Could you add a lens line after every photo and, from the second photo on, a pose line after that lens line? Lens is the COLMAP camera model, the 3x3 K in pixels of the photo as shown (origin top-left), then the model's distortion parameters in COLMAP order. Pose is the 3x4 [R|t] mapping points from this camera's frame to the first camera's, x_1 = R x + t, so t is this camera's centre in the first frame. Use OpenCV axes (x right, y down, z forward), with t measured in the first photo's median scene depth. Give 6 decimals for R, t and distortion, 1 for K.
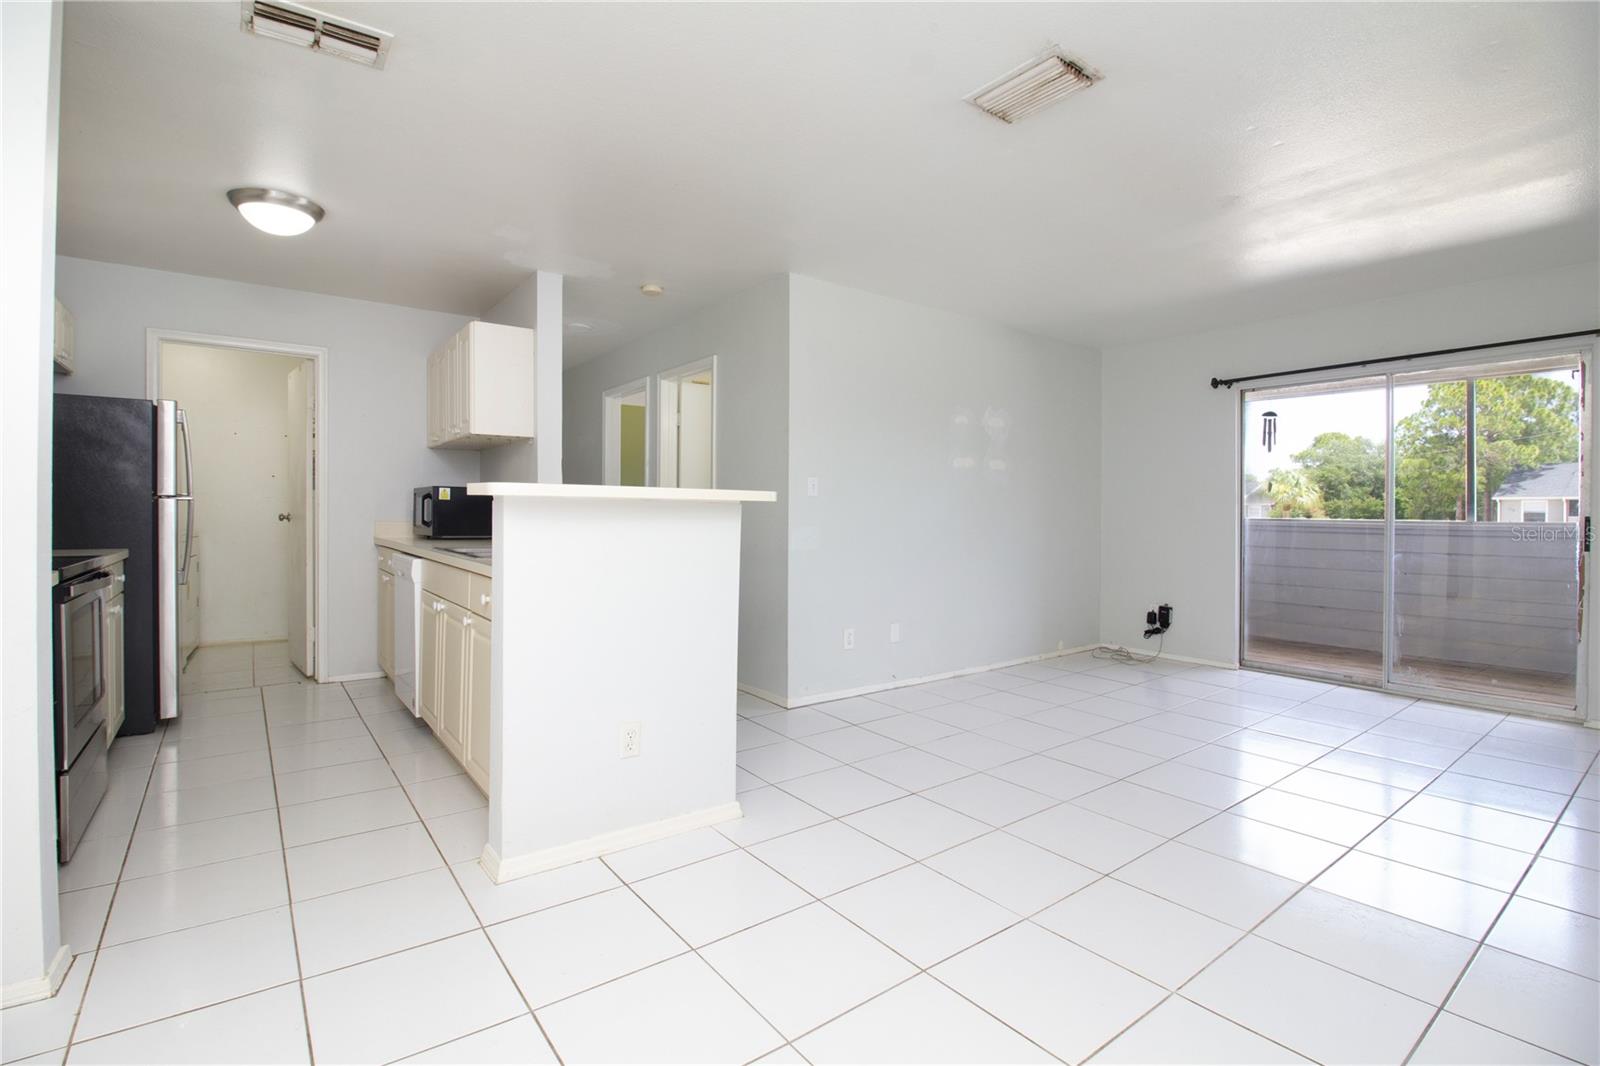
lens RADIAL K [[739.6, 0, 784.1], [0, 739.6, 516.8], [0, 0, 1]] dist [0.001525, -0.000235]
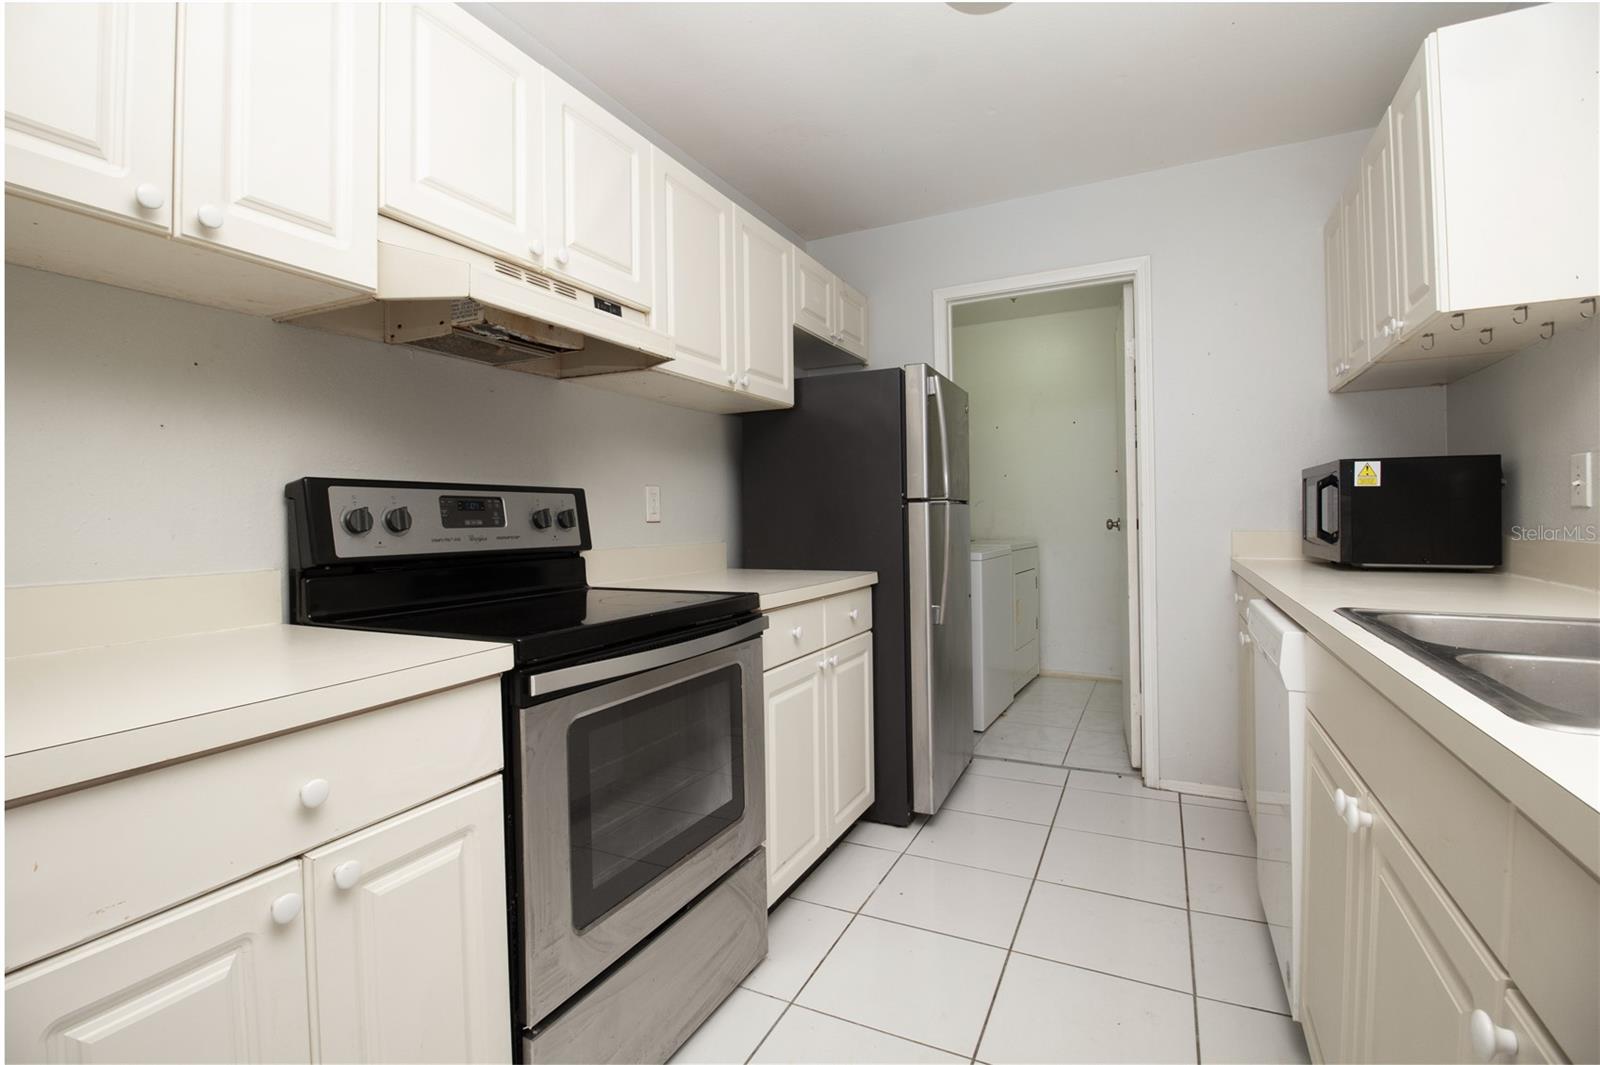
lens RADIAL K [[739.6, 0, 784.1], [0, 739.6, 516.3], [0, 0, 1]] dist [0.001525, -0.000235]
pose [[0.455783, -0.018121, -0.889907, -0.207969], [0.014743, 0.999809, -0.012809, -0.003491], [0.889969, -0.007282, 0.455963, 0.451256]]
